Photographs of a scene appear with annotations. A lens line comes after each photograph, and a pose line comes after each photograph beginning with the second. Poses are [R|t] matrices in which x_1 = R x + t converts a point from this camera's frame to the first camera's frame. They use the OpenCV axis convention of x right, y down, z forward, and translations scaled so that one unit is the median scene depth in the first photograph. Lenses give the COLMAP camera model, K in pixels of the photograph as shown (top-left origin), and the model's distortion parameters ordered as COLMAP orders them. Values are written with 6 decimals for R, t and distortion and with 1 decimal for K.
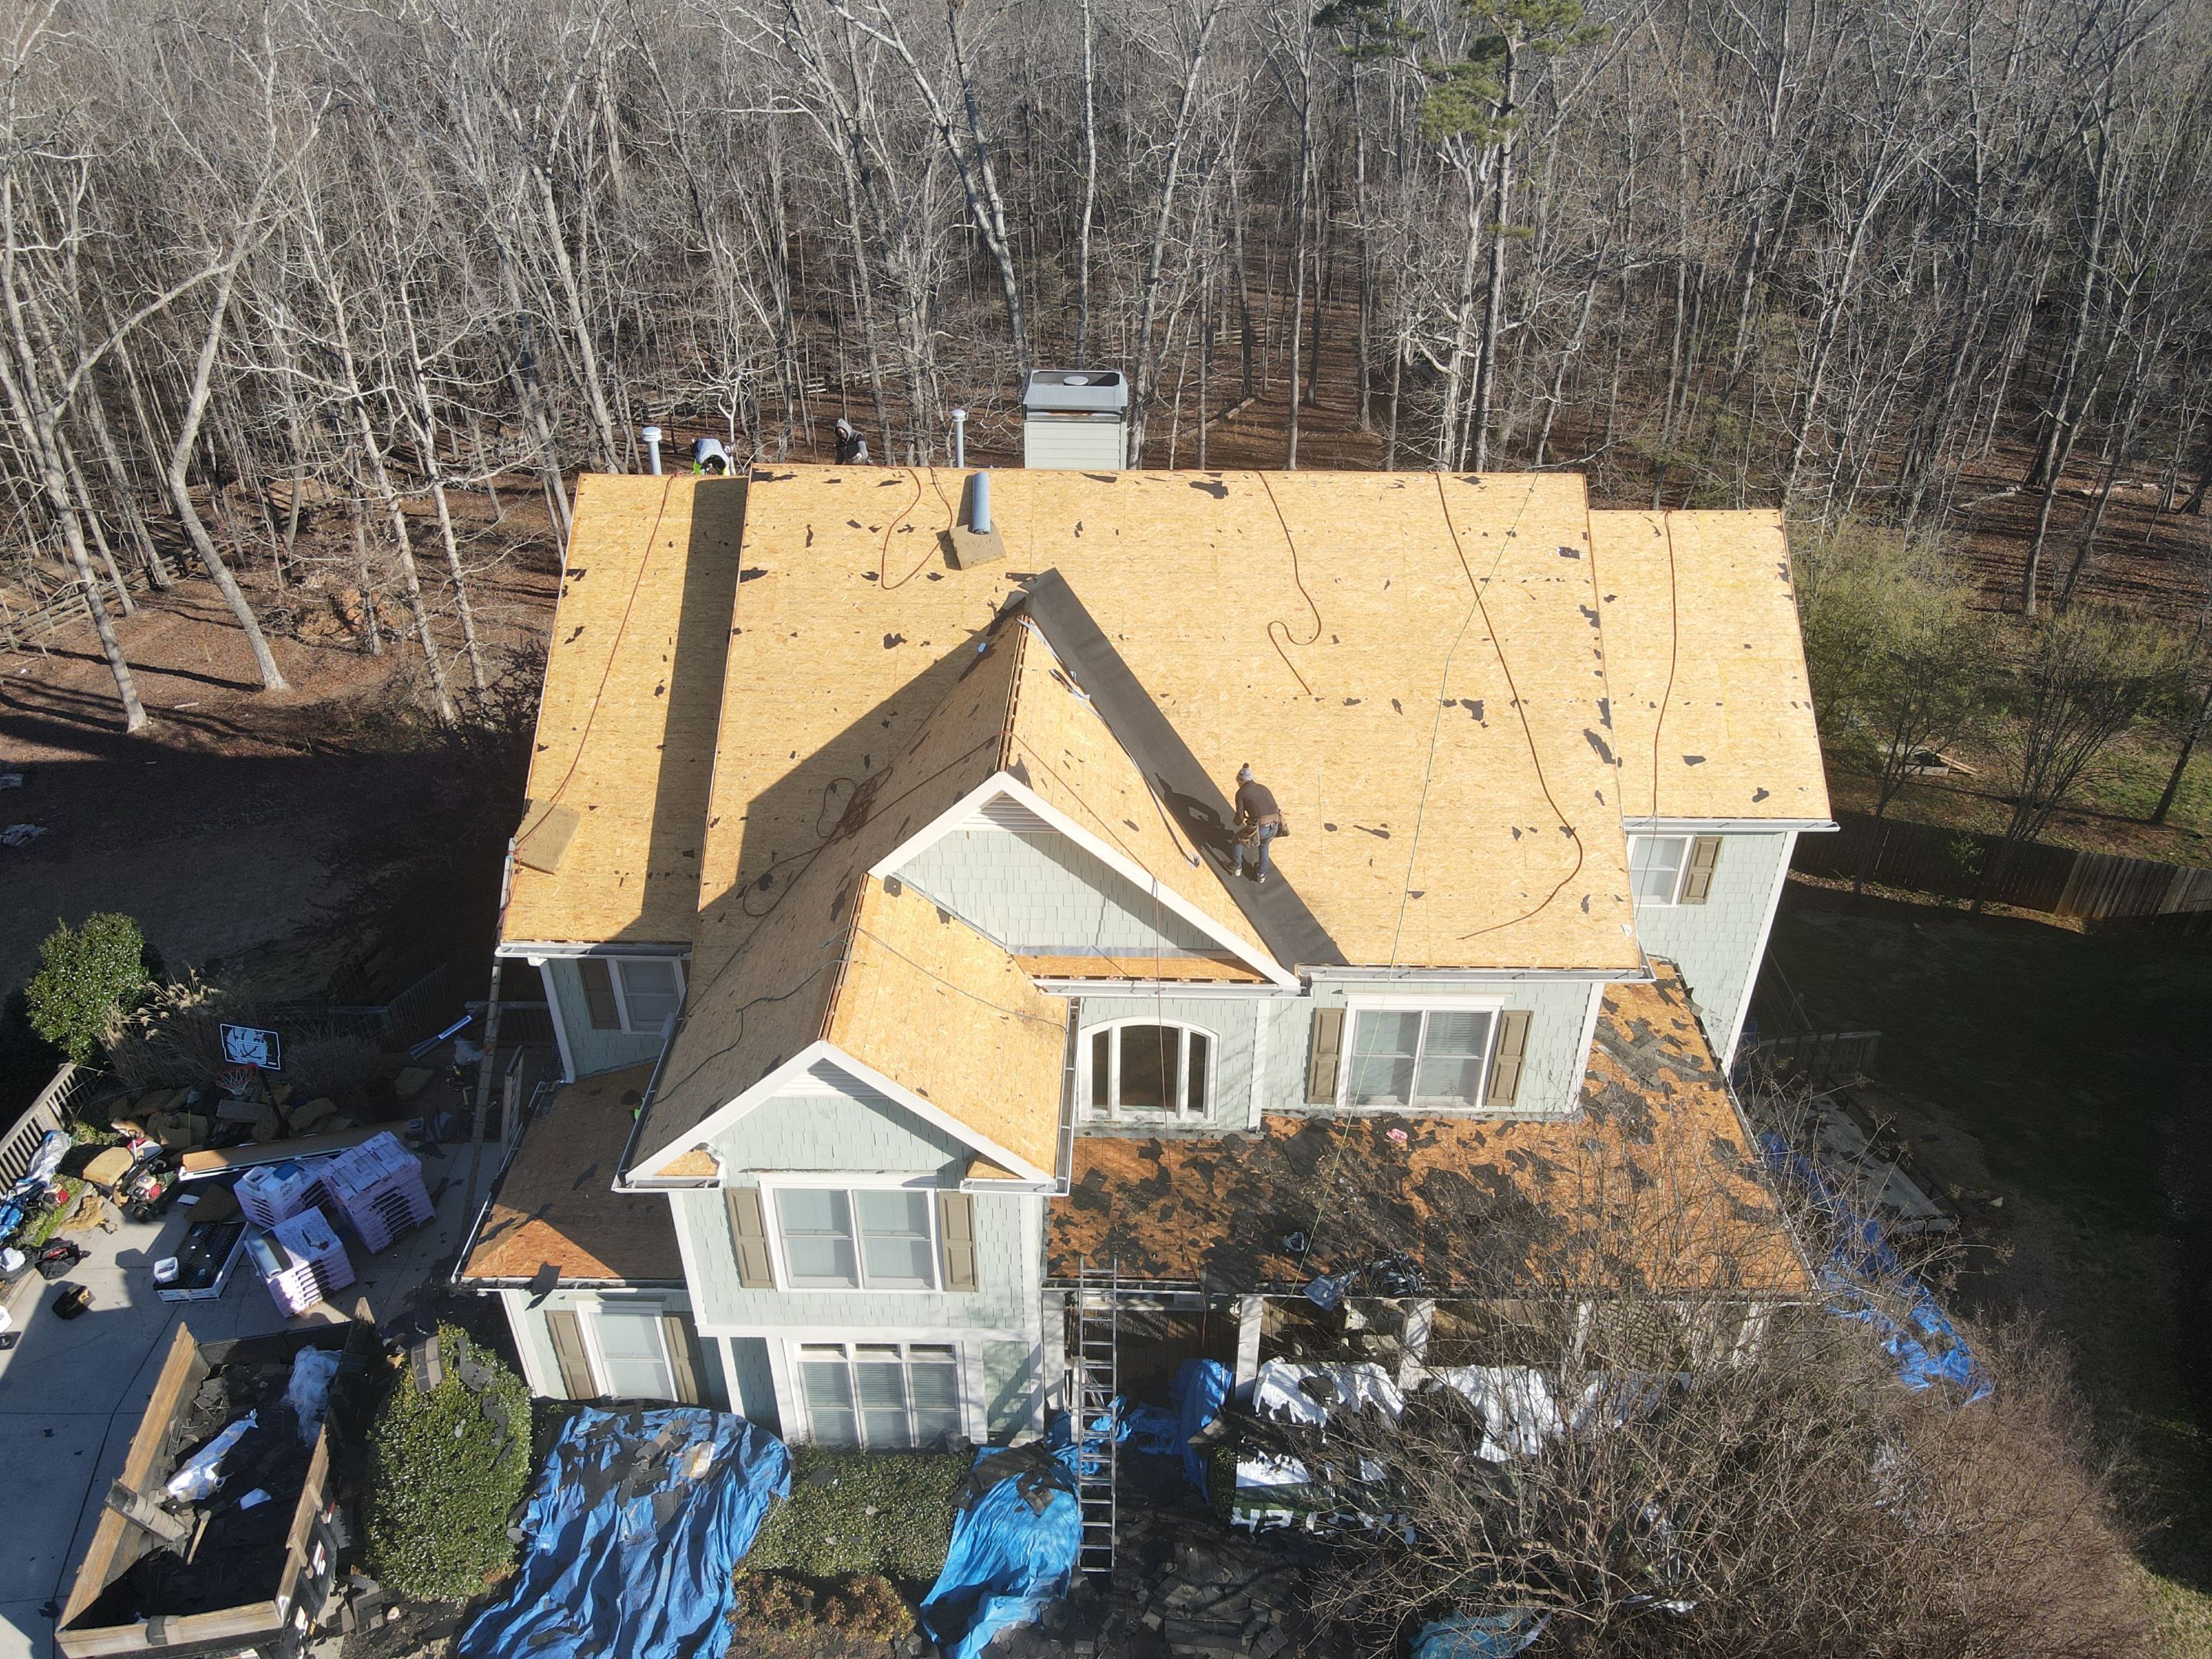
lens RADIAL K [[1627.0, 0, 1103.3], [0, 1627.0, 816.5], [0, 0, 1]] dist [-0.026661, 0.051050]
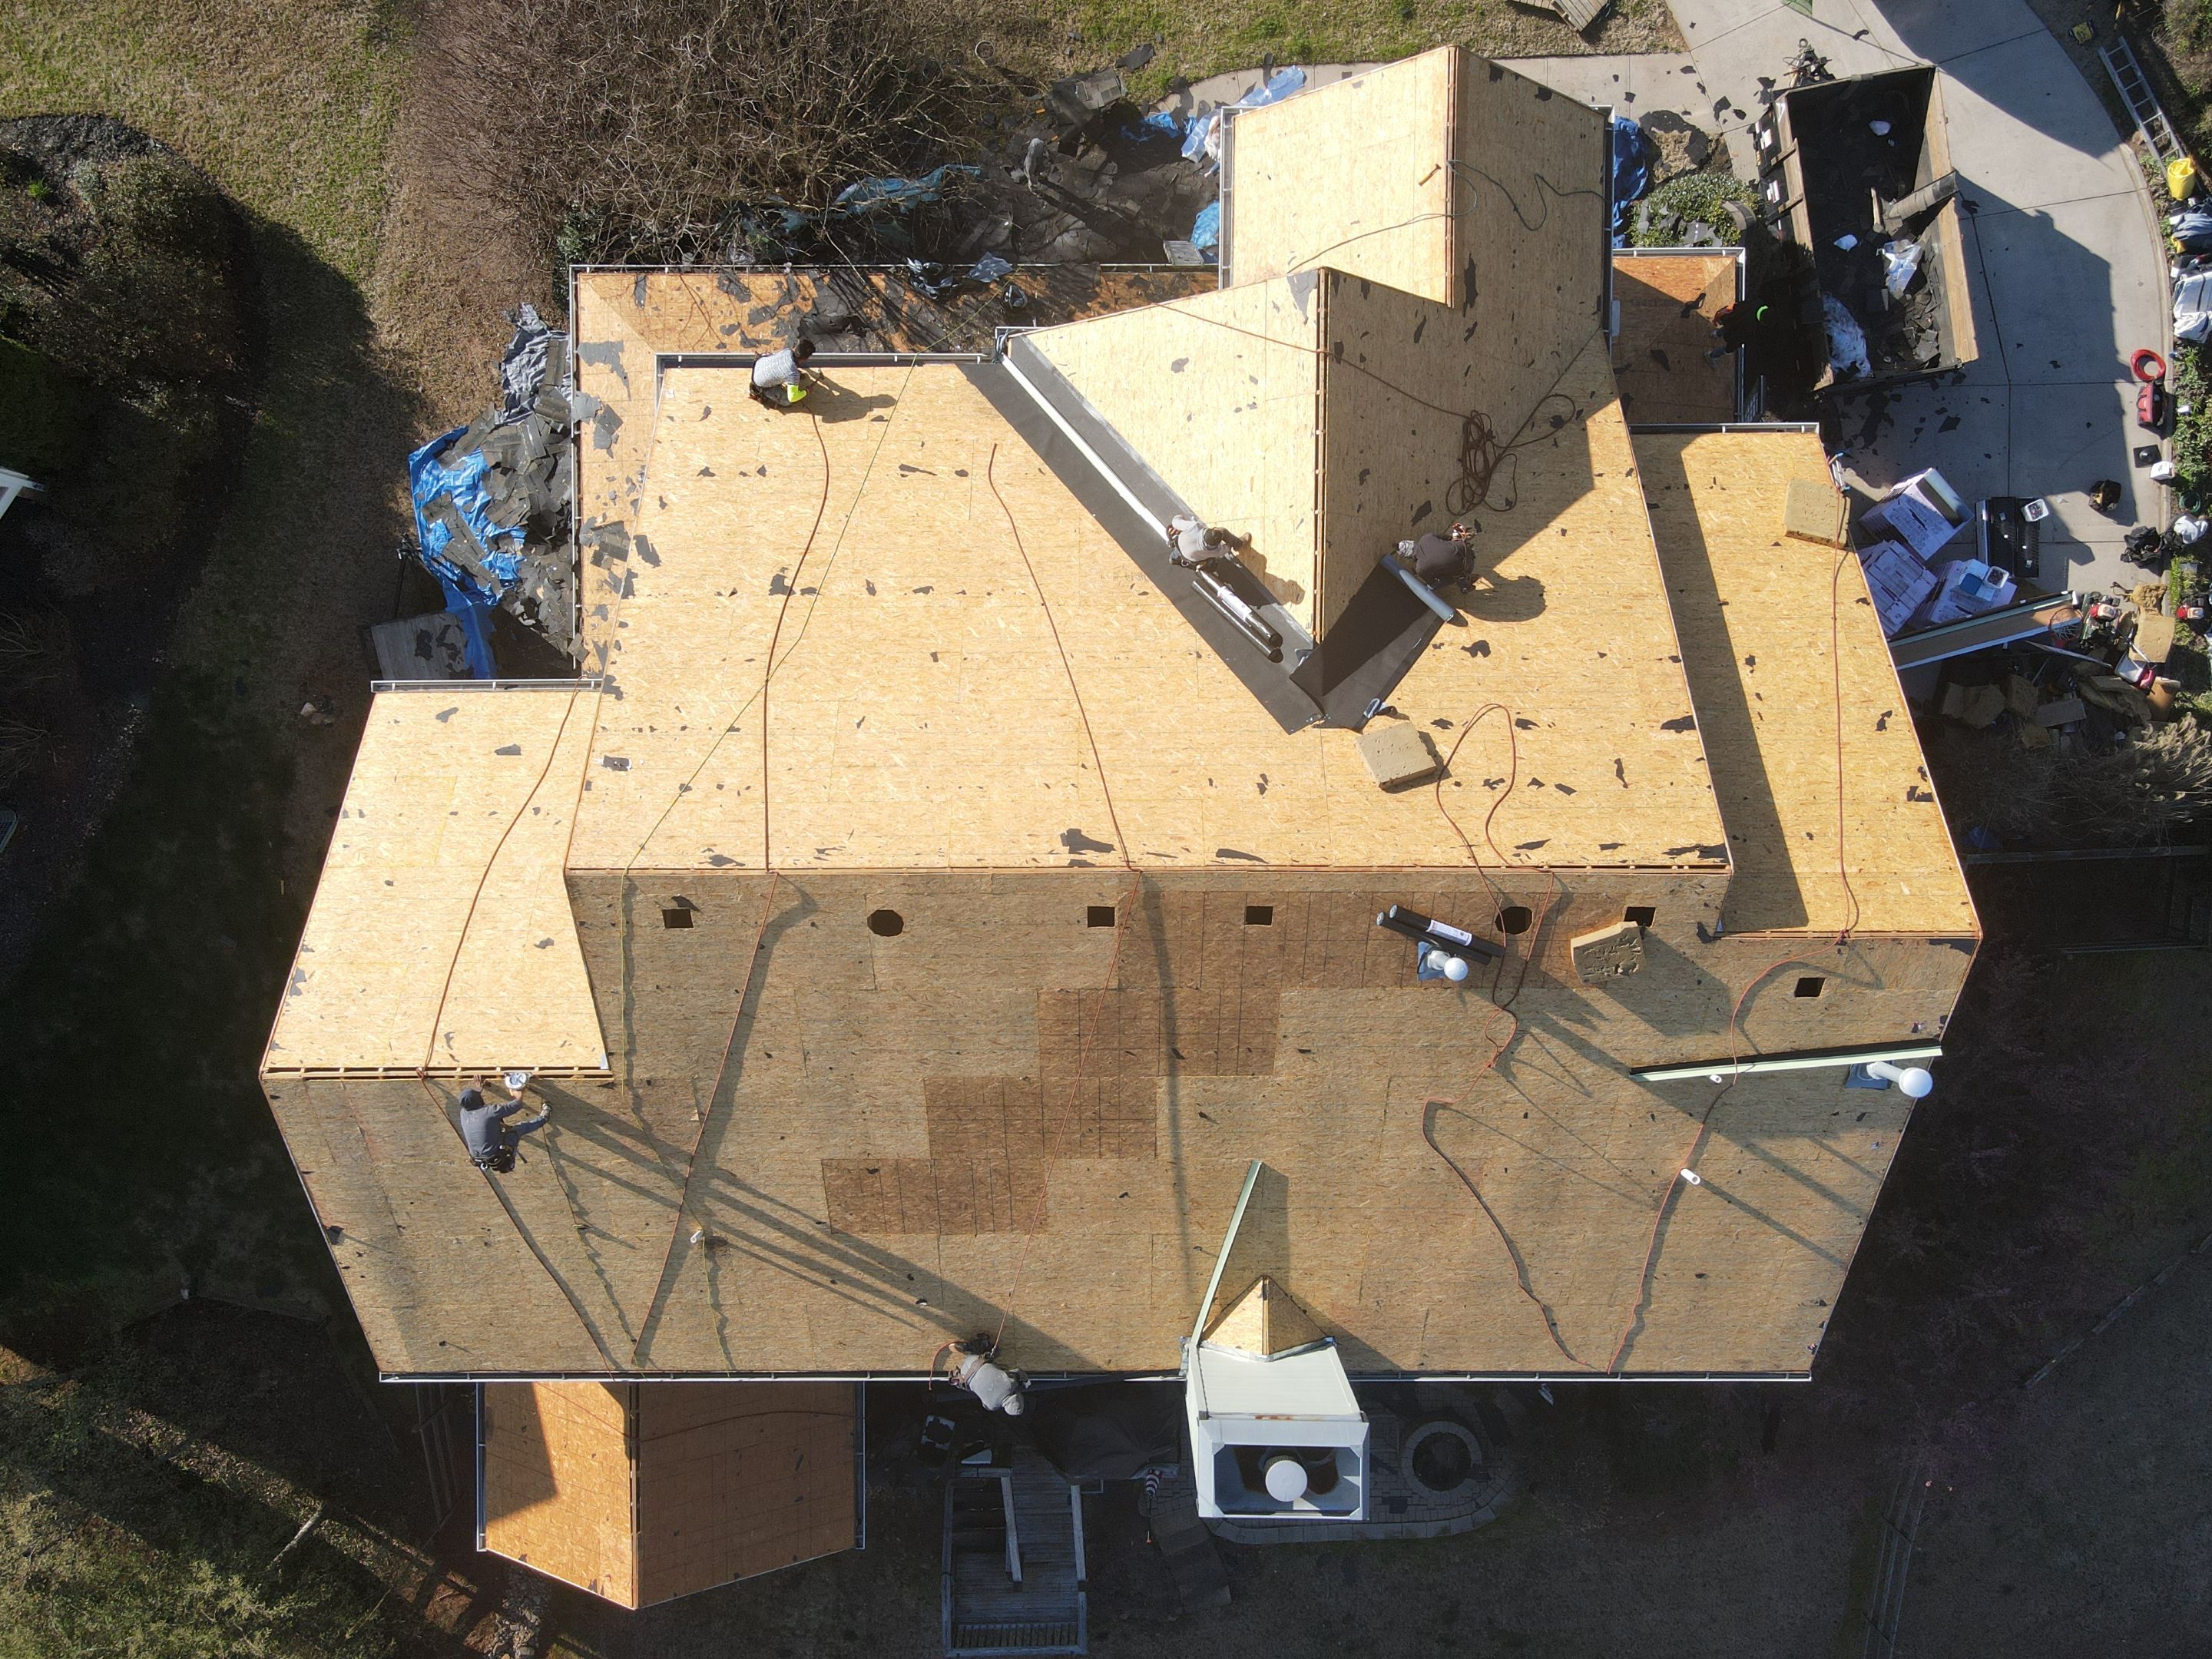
lens RADIAL K [[1627.0, 0, 1103.3], [0, 1627.0, 816.5], [0, 0, 1]] dist [-0.026661, 0.051050]
pose [[-0.999760, 0.021875, 0.001324, 0.057711], [-0.011454, -0.573109, 0.819399, -0.799406], [0.018684, 0.819187, 0.573222, 0.584907]]
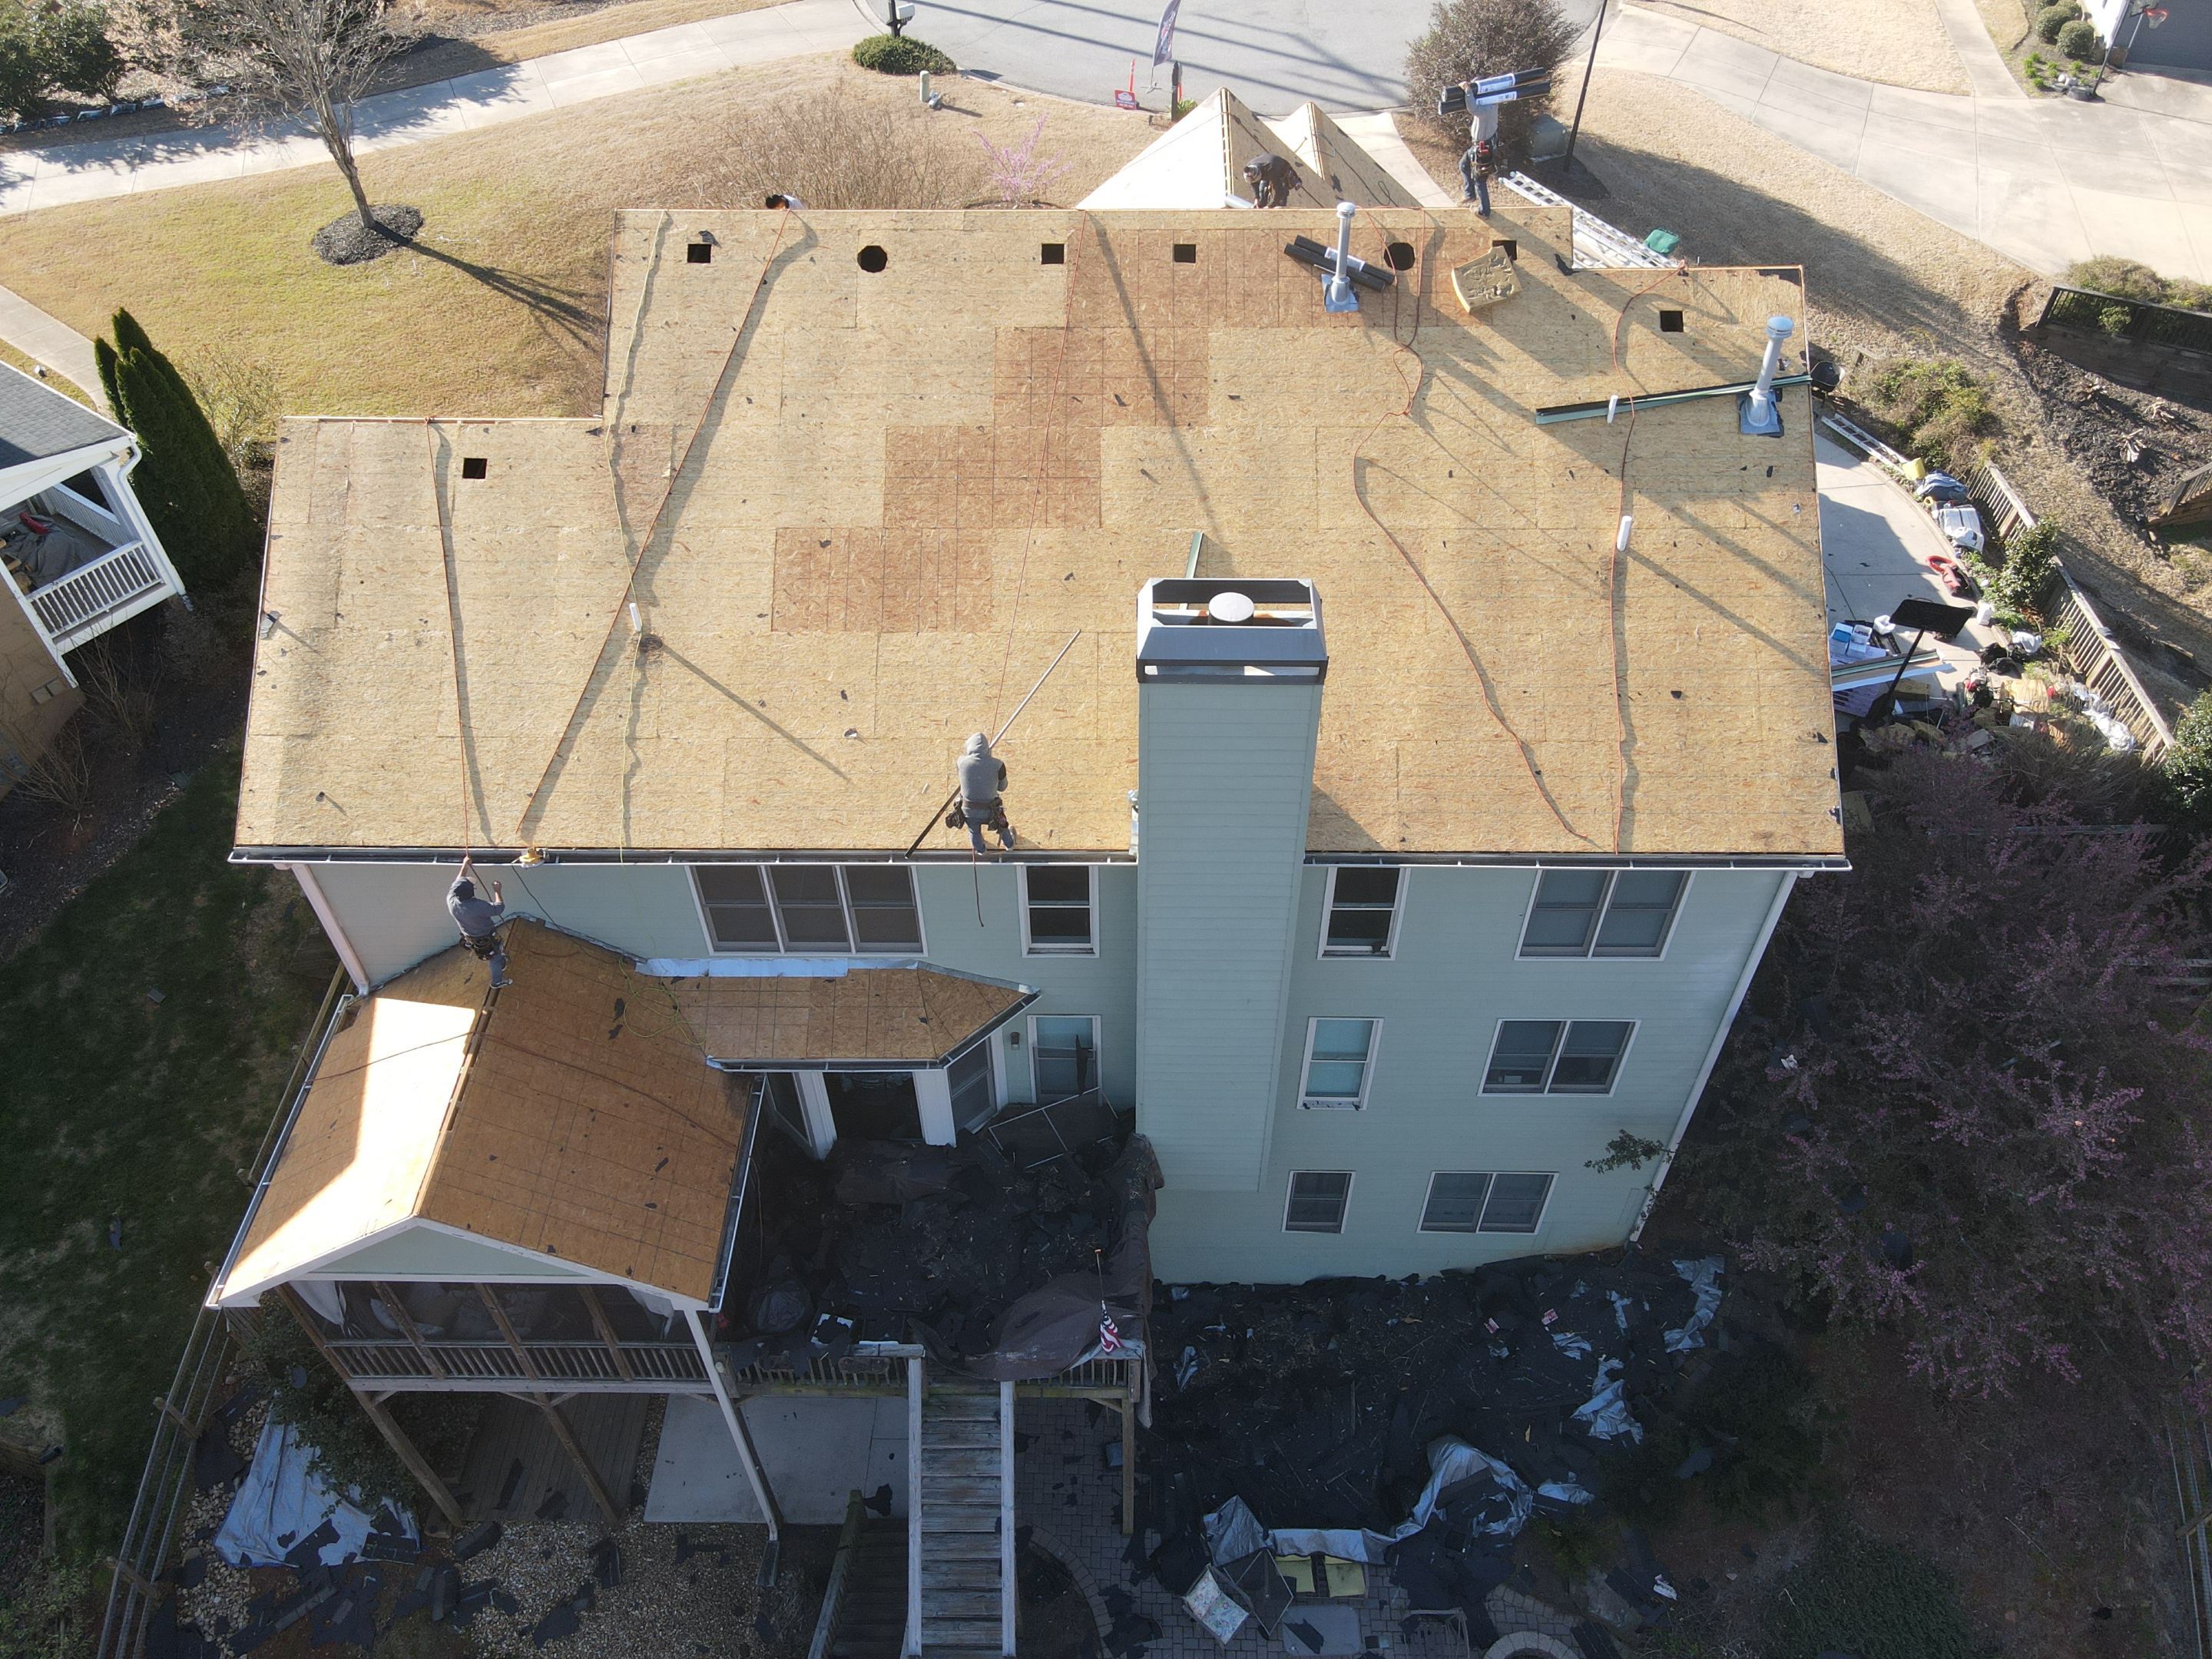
lens RADIAL K [[1627.0, 0, 1103.3], [0, 1627.0, 816.5], [0, 0, 1]] dist [-0.026661, 0.051050]
pose [[-0.999965, 0.008193, 0.001426, 0.034685], [0.002859, 0.177622, 0.984095, -1.031140], [0.007809, 0.984065, -0.177639, 1.495320]]
